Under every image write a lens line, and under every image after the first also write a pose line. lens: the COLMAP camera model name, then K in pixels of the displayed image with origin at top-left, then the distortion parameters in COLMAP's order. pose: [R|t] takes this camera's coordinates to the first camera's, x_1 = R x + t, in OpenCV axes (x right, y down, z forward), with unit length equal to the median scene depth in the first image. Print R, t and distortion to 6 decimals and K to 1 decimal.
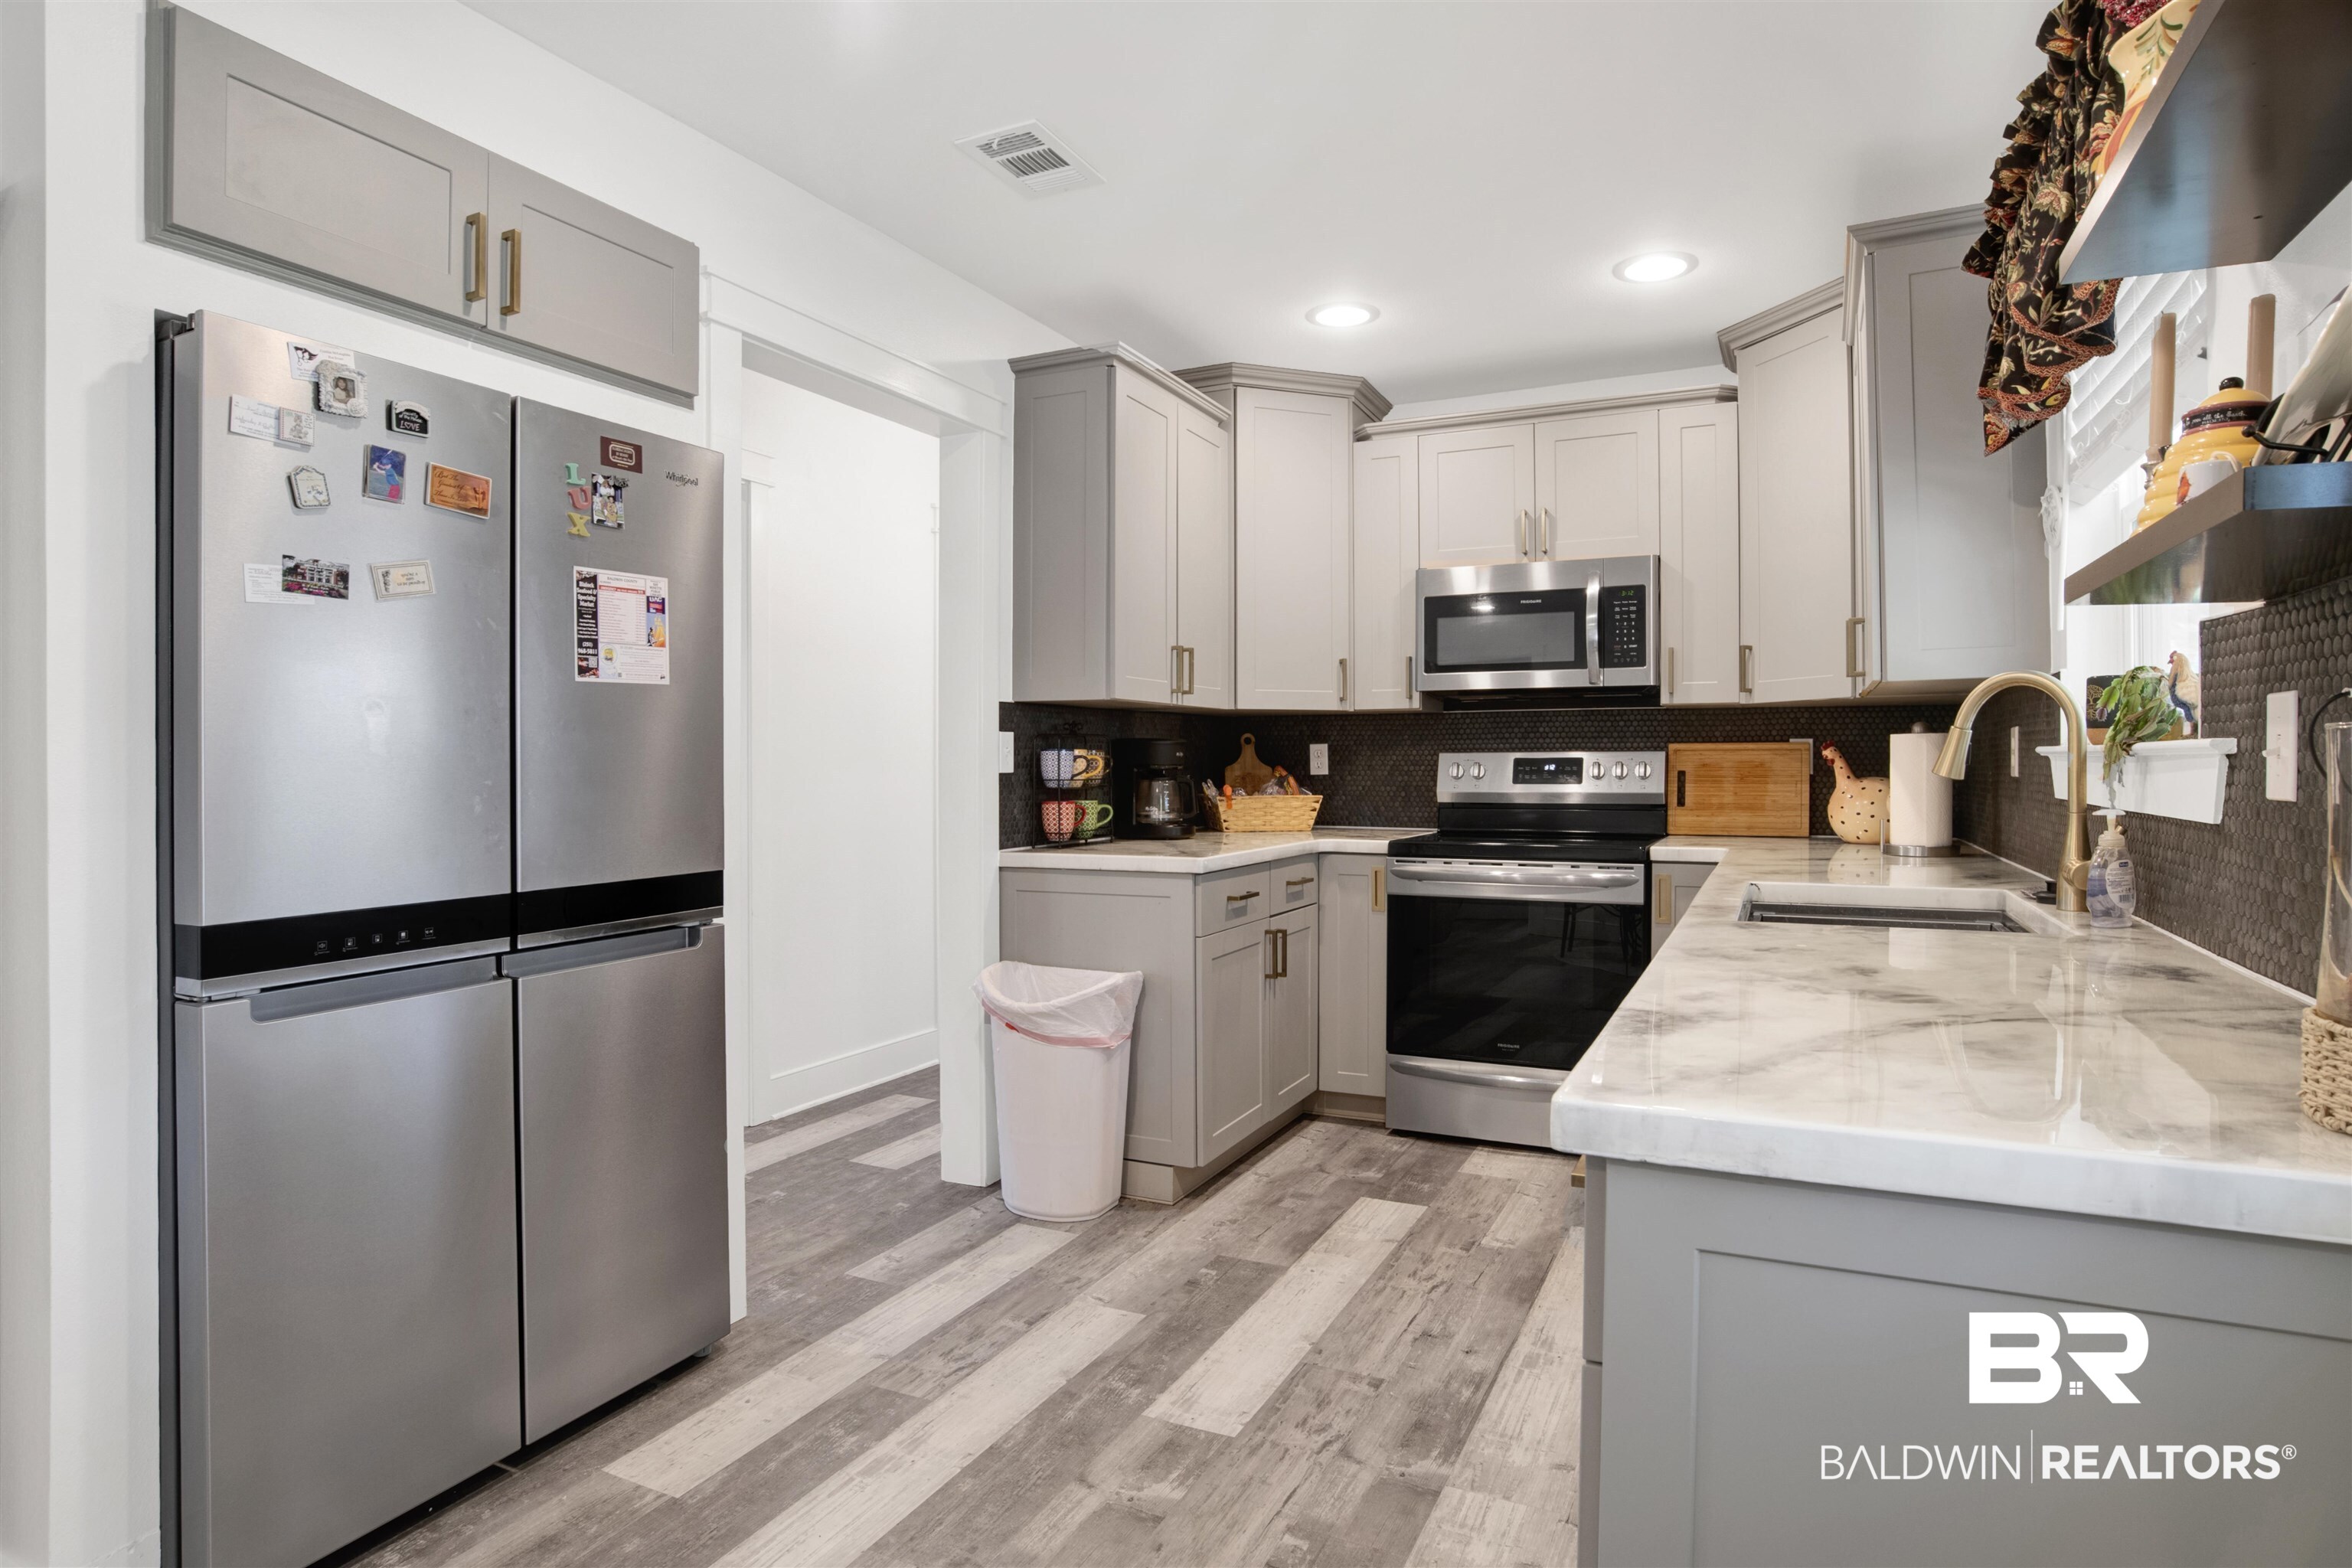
lens RADIAL K [[1240.2, 0, 1196.1], [0, 1240.2, 796.4], [0, 0, 1]] dist [-0.065492, 0.018498]
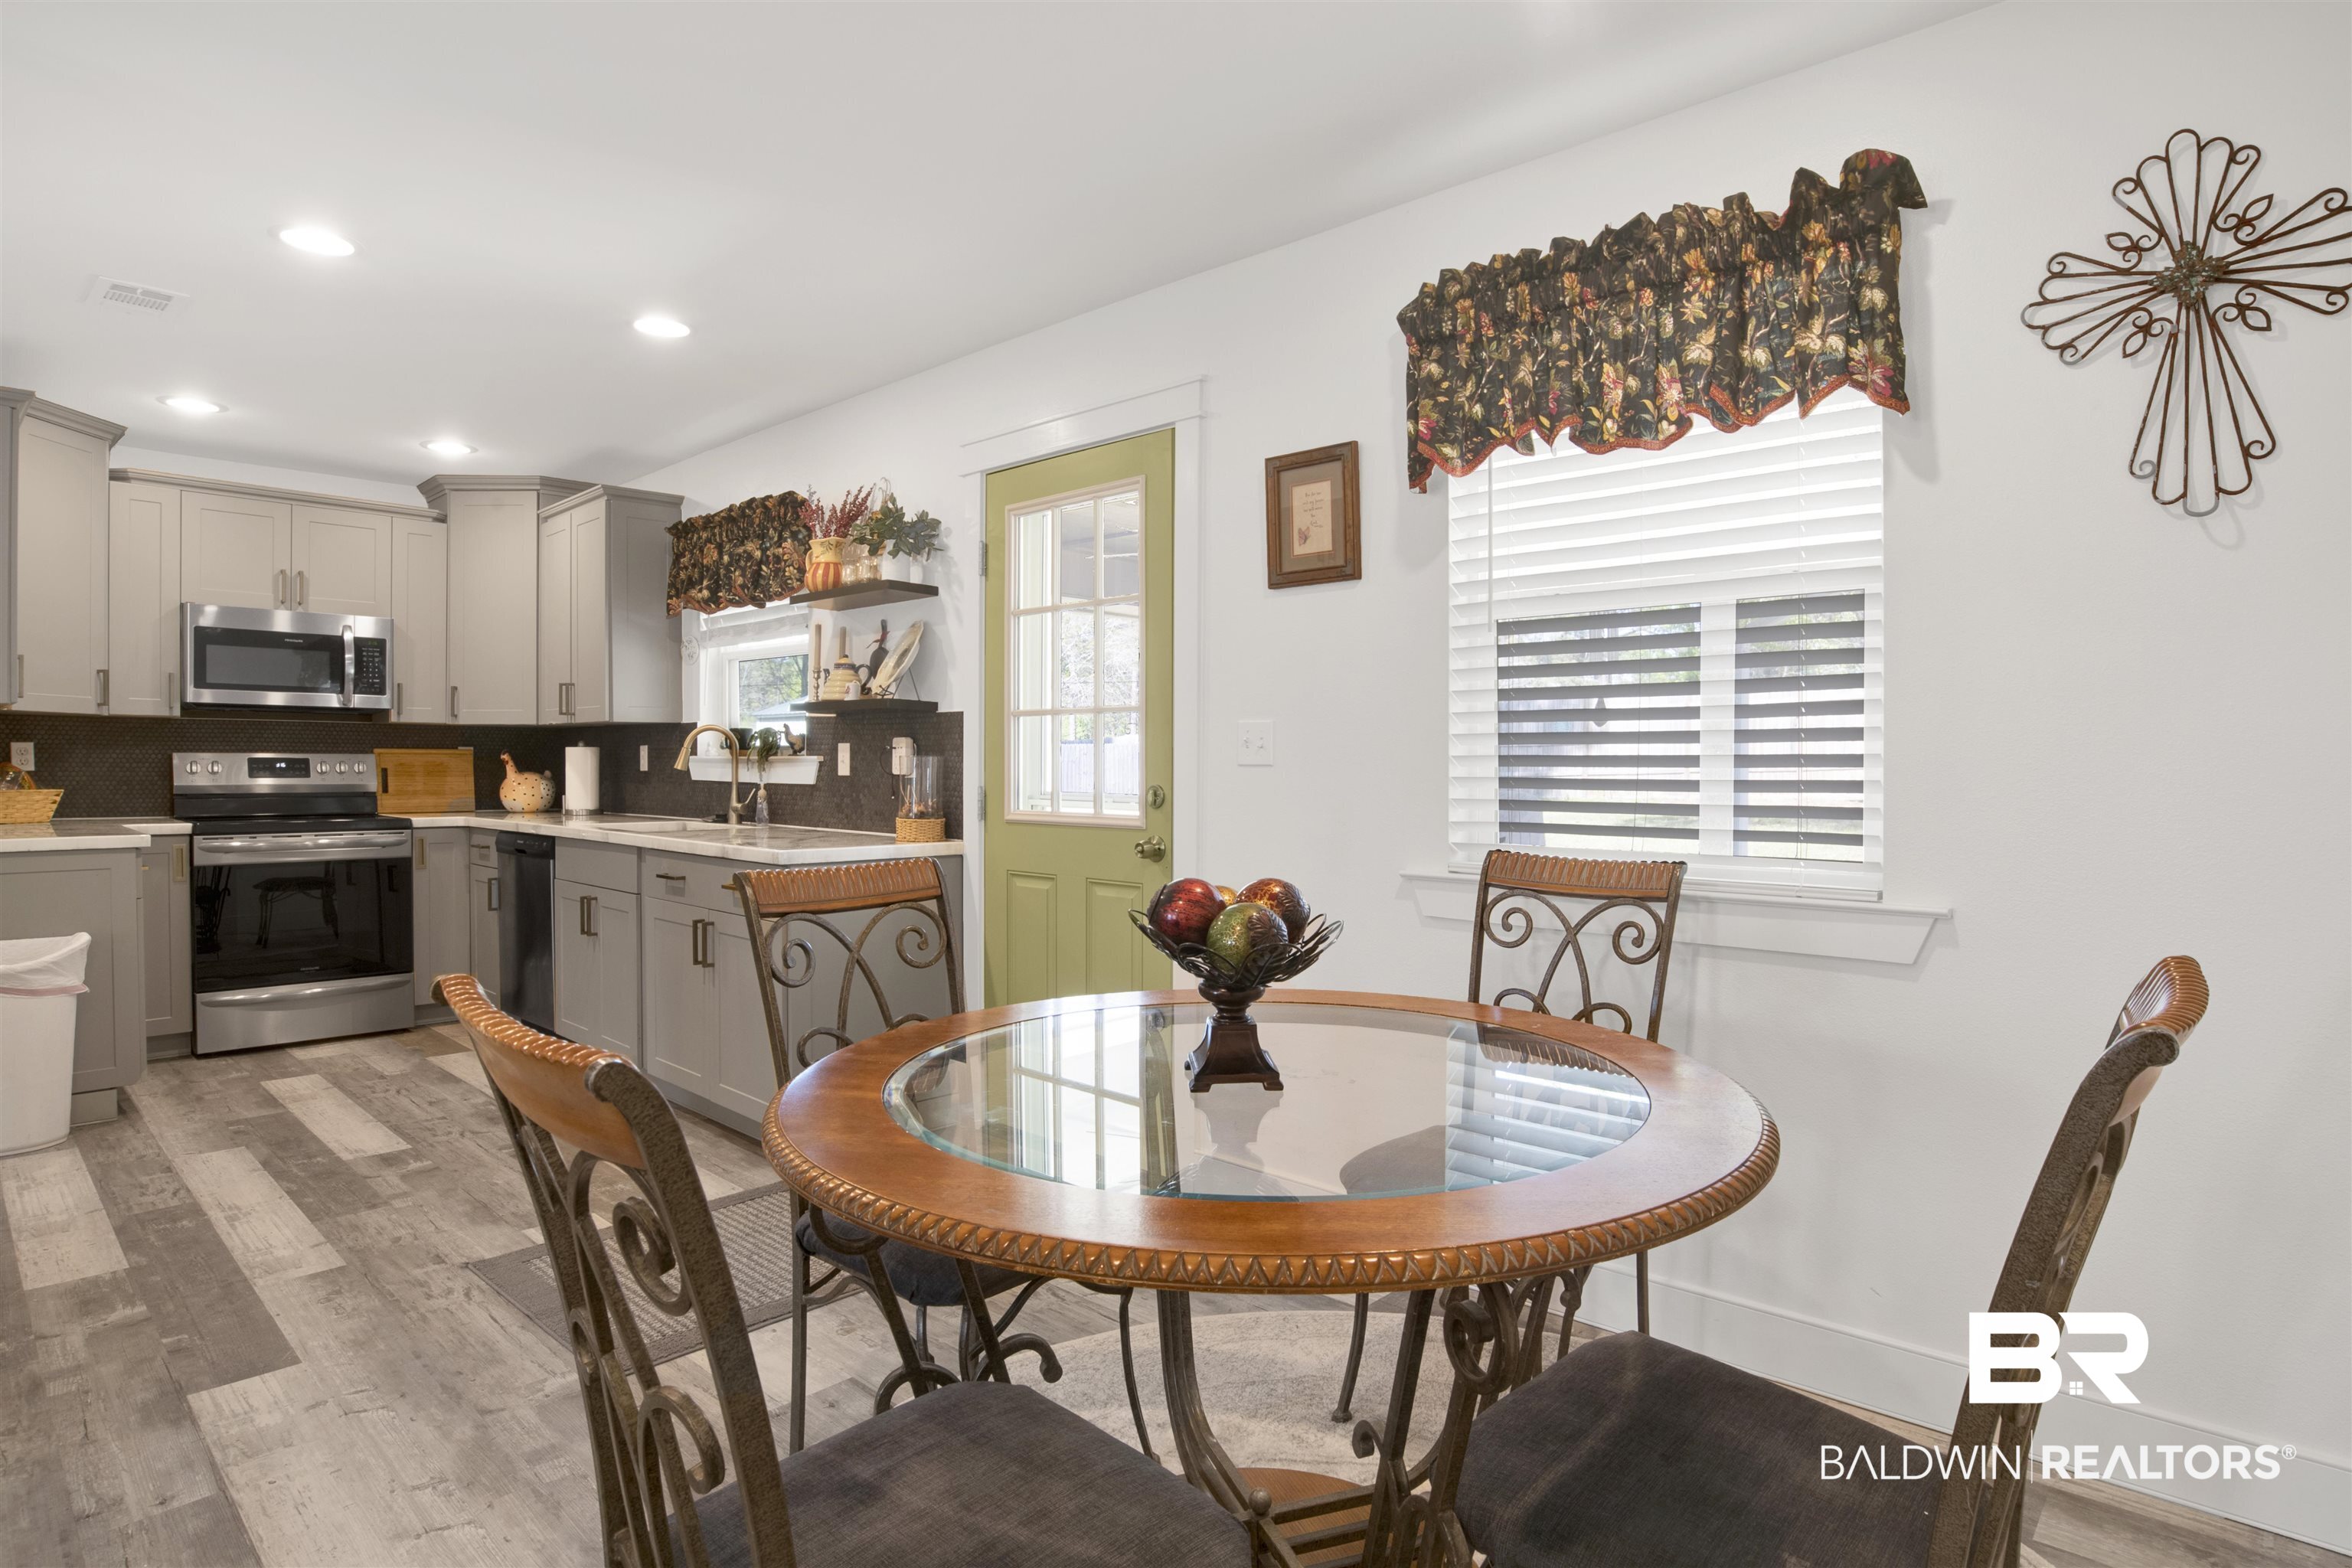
lens RADIAL K [[1240.2, 0, 1188.8], [0, 1240.2, 788.2], [0, 0, 1]] dist [-0.065492, 0.018498]
pose [[0.303395, -0.012475, 0.952783, -0.820572], [0.018669, 0.999800, 0.007146, 0.012419], [-0.952682, 0.015620, 0.303567, -0.383608]]
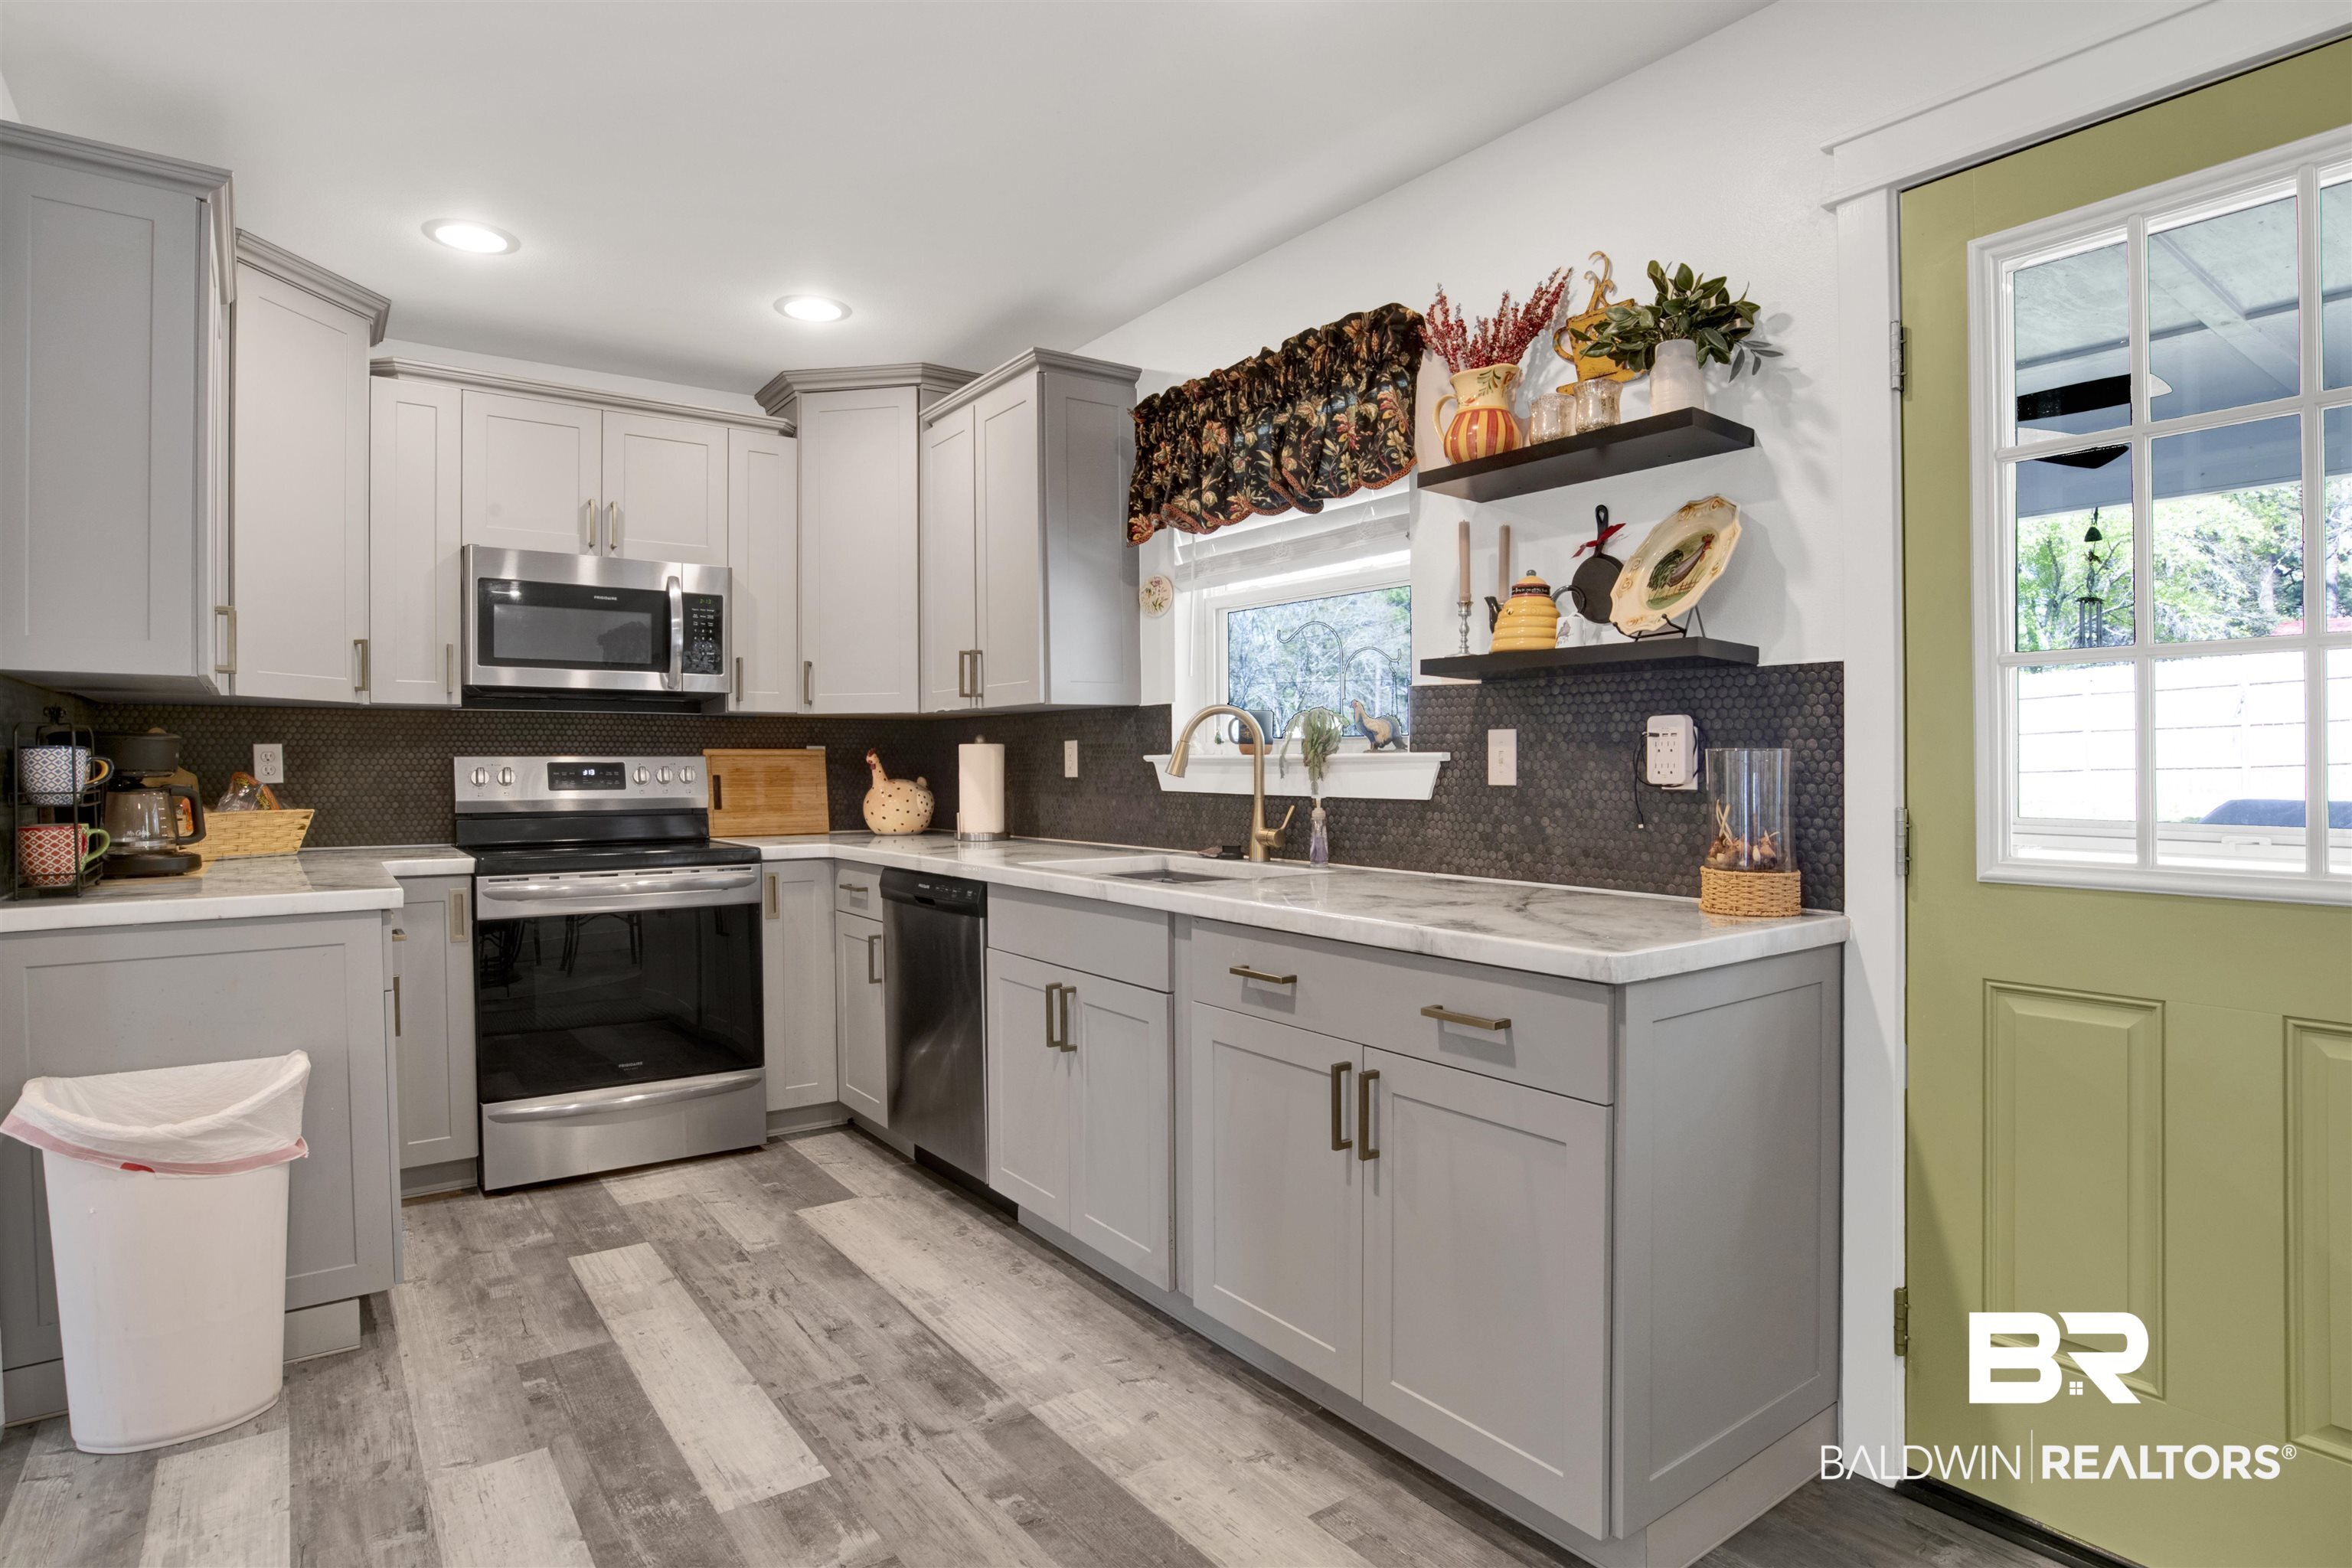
lens RADIAL K [[1240.2, 0, 1193.2], [0, 1240.2, 790.0], [0, 0, 1]] dist [-0.065492, 0.018498]
pose [[0.469202, -0.015224, 0.882960, -0.426178], [0.023932, 0.999703, 0.004519, -0.004153], [-0.882767, 0.019011, 0.469427, 0.192438]]
